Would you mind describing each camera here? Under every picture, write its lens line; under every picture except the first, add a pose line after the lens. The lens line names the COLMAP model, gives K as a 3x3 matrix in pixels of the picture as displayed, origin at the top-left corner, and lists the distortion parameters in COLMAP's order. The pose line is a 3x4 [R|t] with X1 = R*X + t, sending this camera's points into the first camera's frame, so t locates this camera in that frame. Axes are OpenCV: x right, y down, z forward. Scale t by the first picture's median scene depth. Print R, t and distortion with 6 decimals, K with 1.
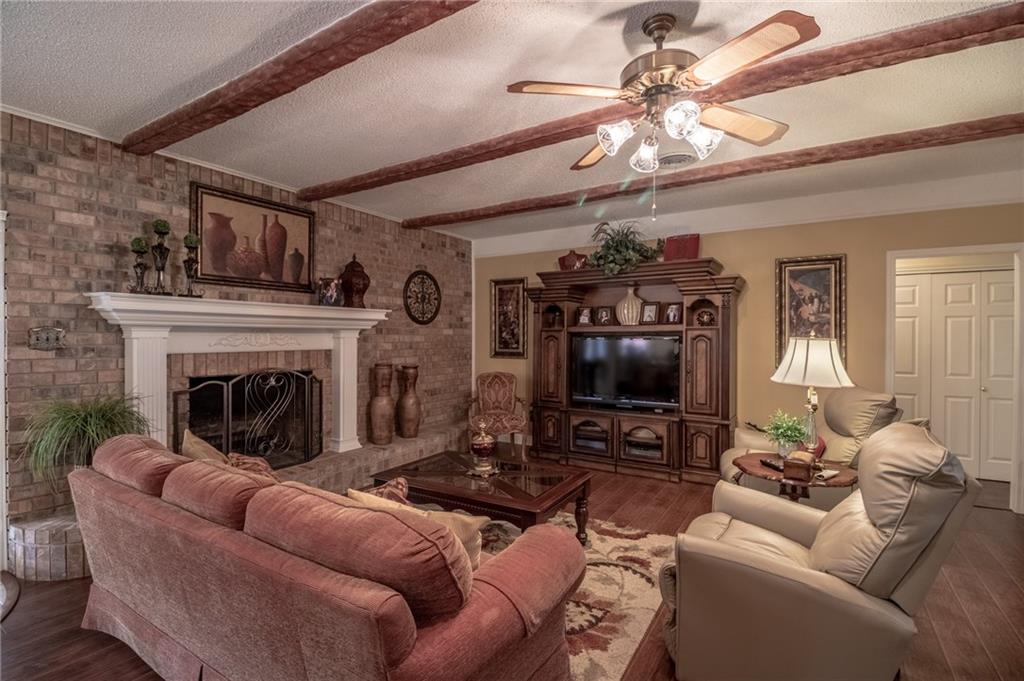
lens RADIAL K [[488.0, 0, 515.2], [0, 488.0, 339.0], [0, 0, 1]] dist [-0.014035, -0.005630]
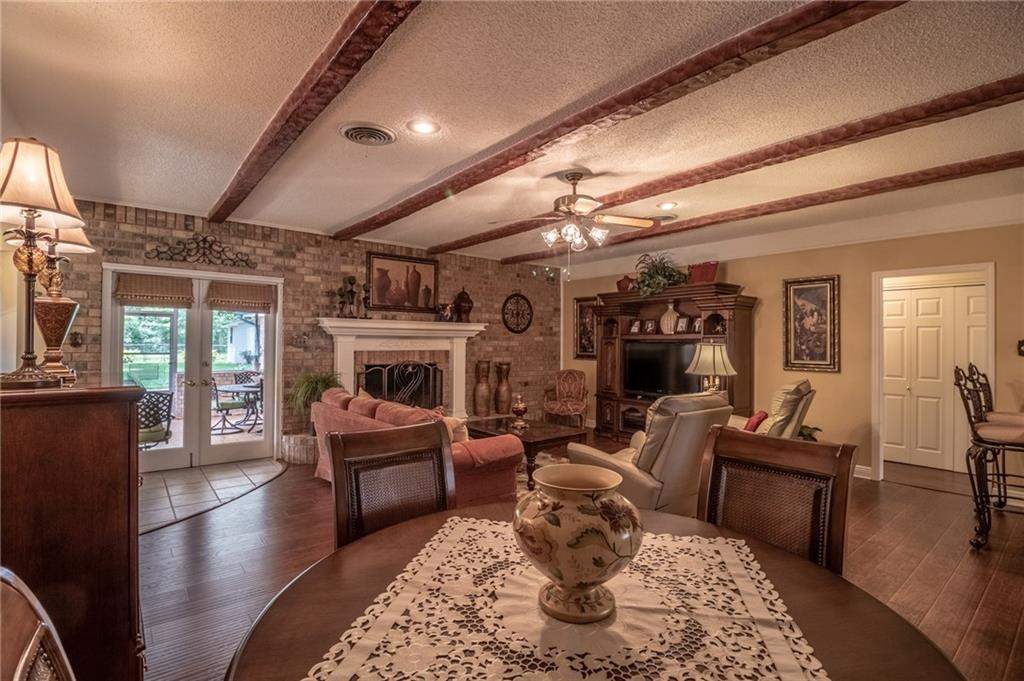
lens RADIAL K [[488.0, 0, 512.1], [0, 488.0, 339.6], [0, 0, 1]] dist [-0.014035, -0.005630]
pose [[0.947986, 0.003830, -0.318288, 0.306628], [-0.007679, 0.999912, -0.010838, 0.003521], [0.318218, 0.012719, 0.947932, -0.392349]]
